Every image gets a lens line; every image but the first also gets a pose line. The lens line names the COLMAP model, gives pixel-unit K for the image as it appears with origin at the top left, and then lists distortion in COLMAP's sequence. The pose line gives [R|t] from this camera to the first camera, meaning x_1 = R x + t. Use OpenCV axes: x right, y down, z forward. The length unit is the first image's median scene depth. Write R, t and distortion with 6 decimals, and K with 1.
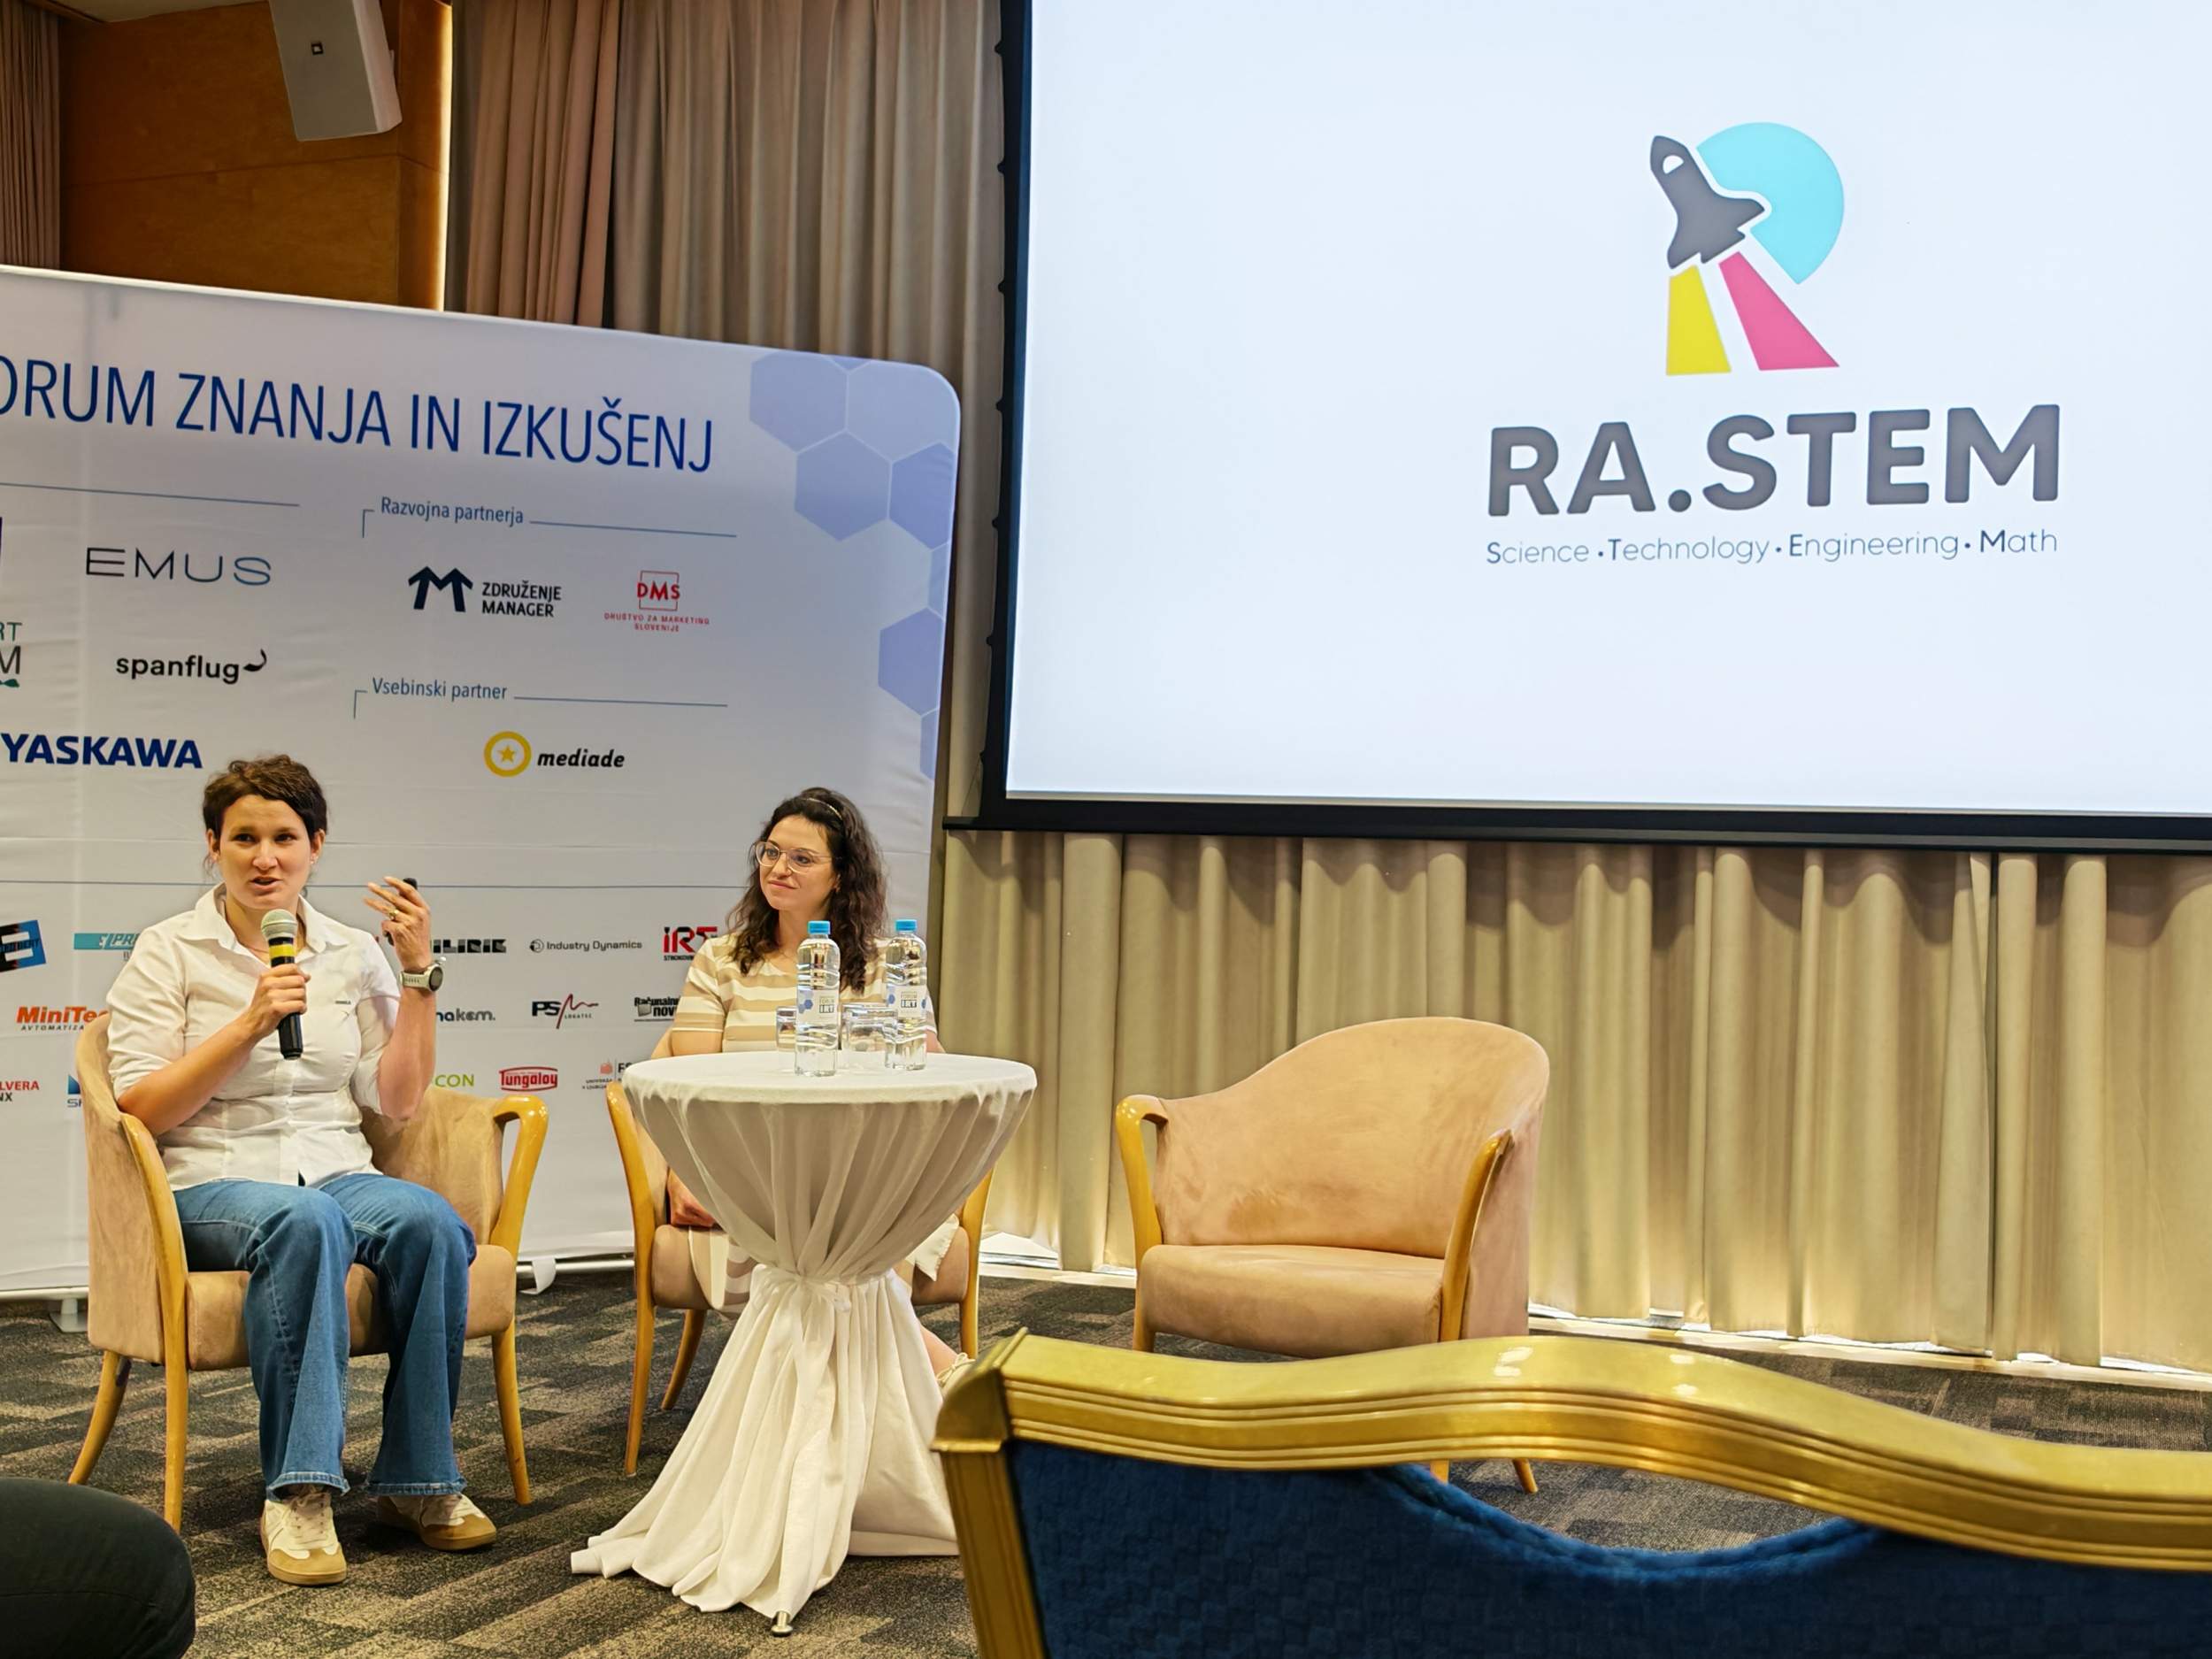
lens RADIAL K [[2512.3, 0, 1108.4], [0, 2512.3, 831.9], [0, 0, 1]] dist [0.059777, 0.000000]
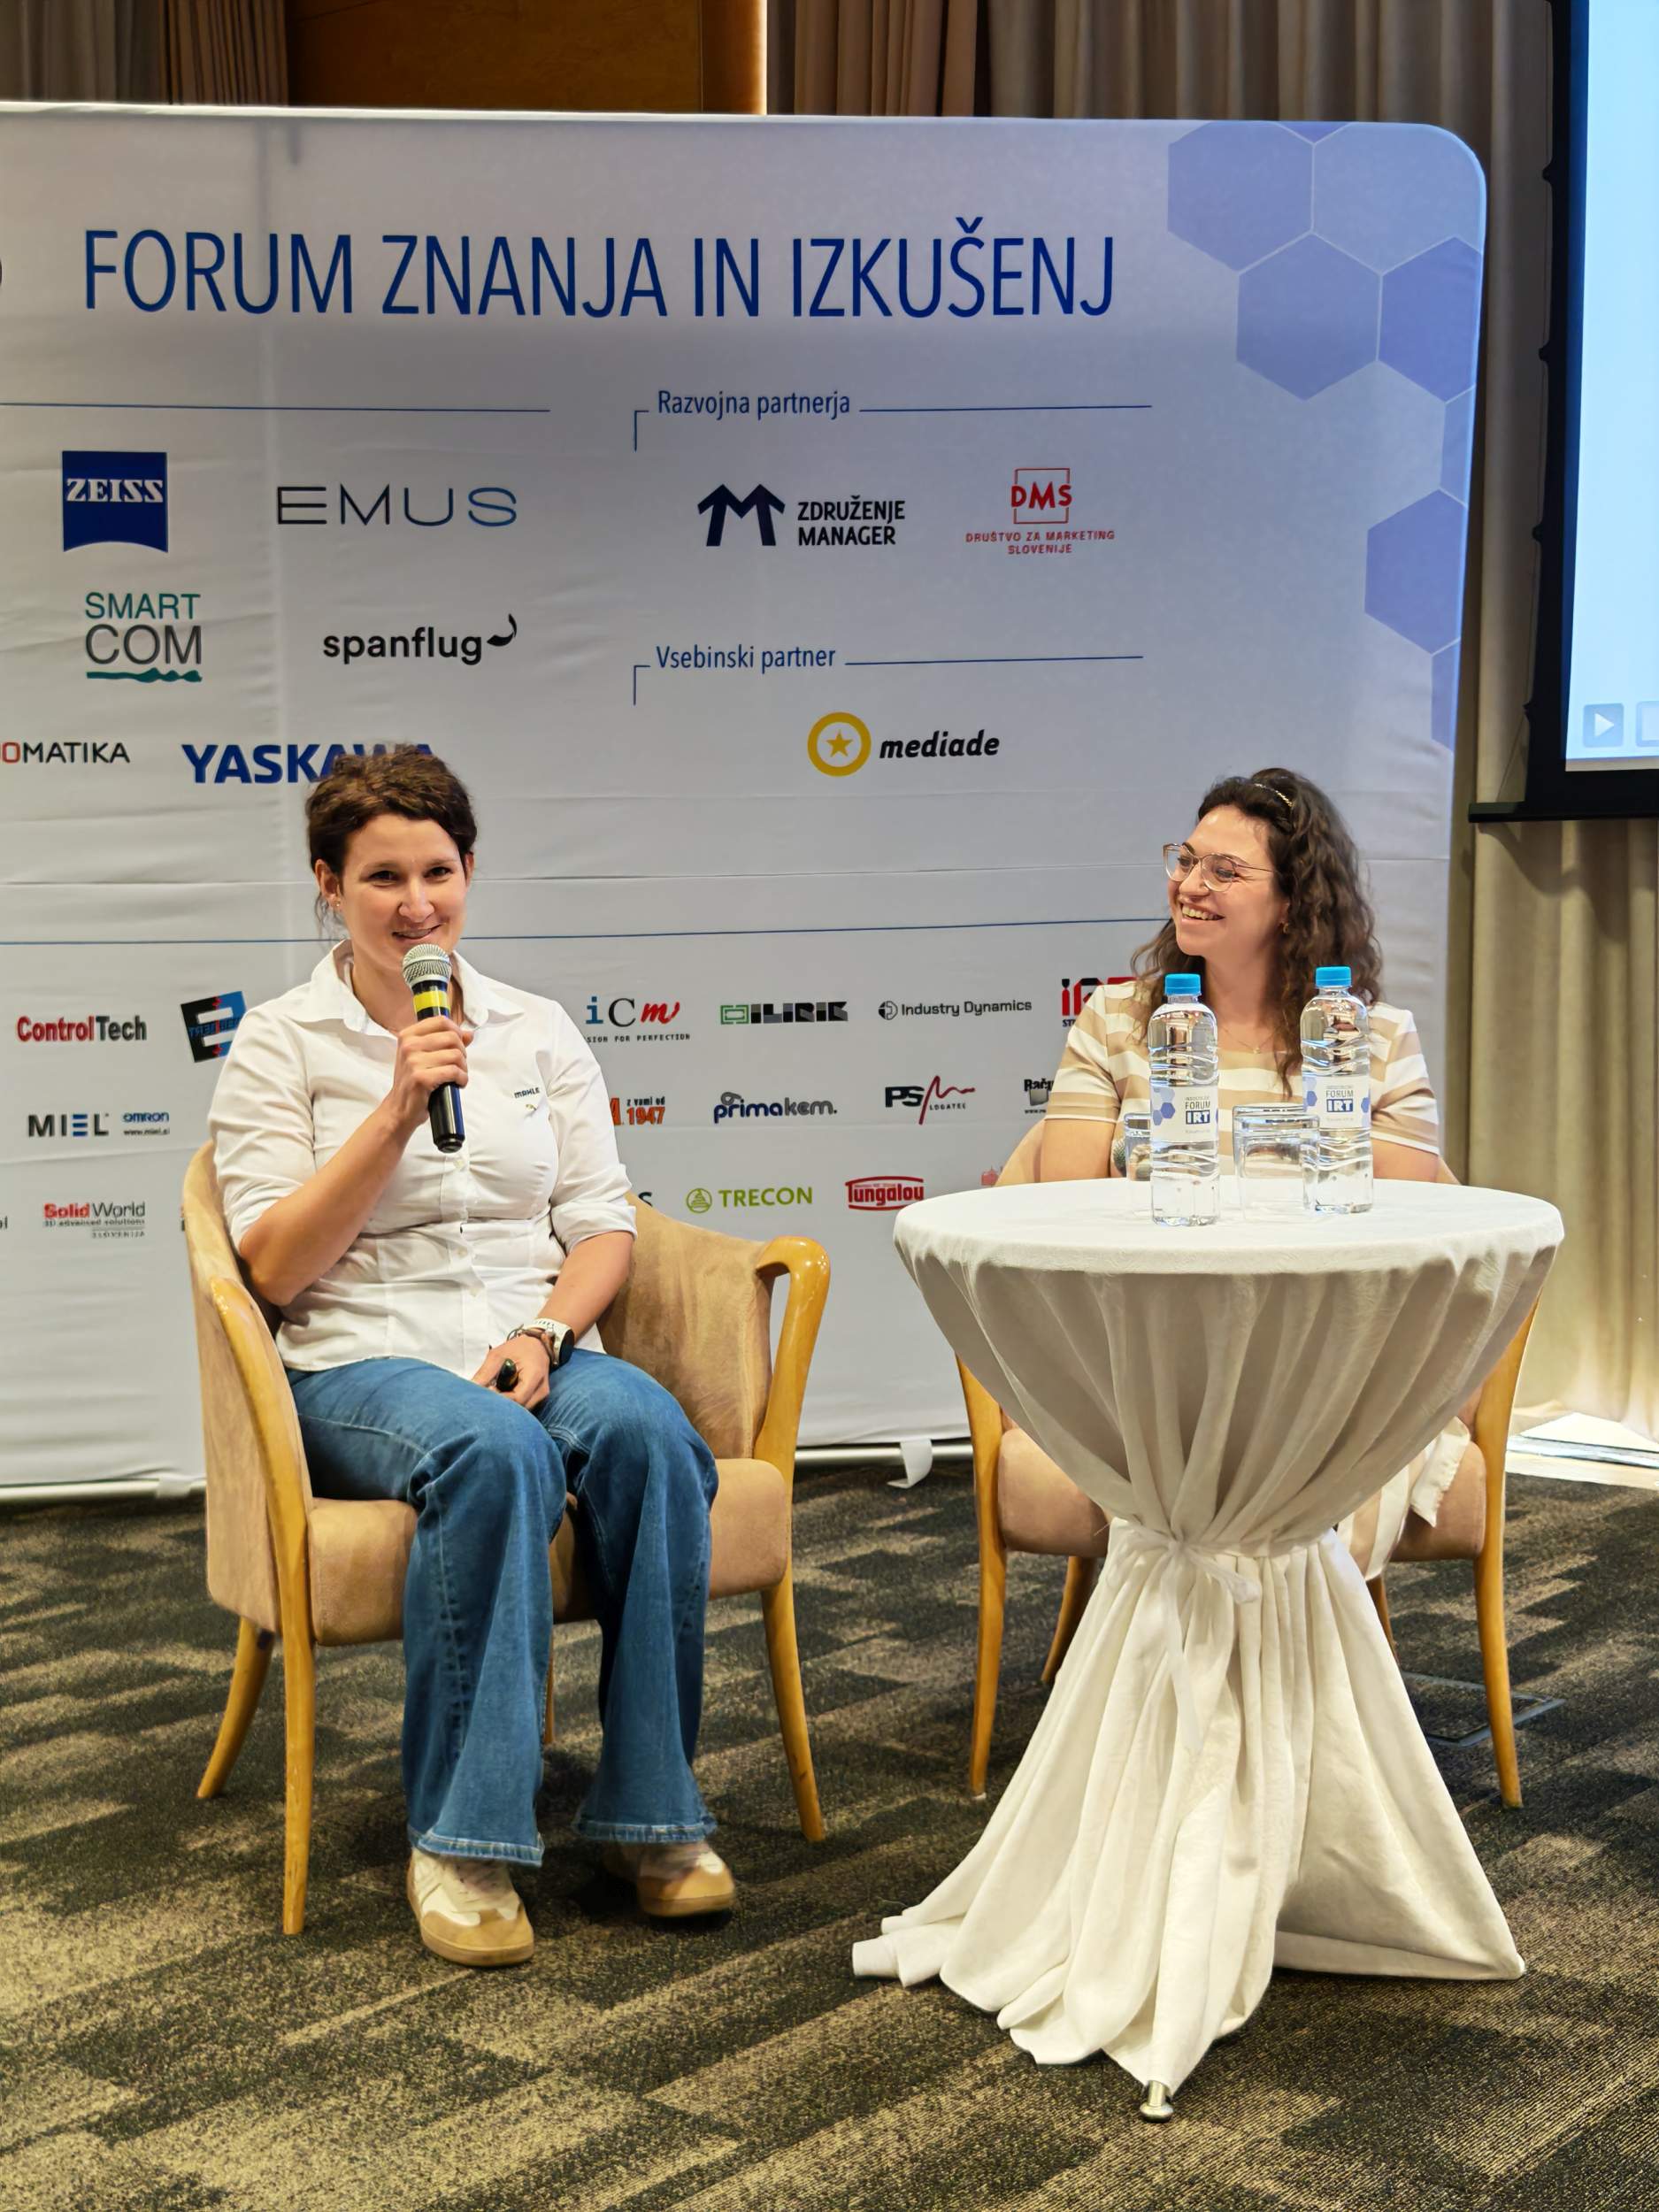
lens RADIAL K [[3132.3, 0, 824.1], [0, 3132.3, 1106.1], [0, 0, 1]] dist [0.114199, 0.000000]
pose [[0.957214, -0.015078, -0.288987, 0.013244], [0.039044, 0.996239, 0.077348, 0.002712], [0.286734, -0.085322, 0.954203, 0.147823]]
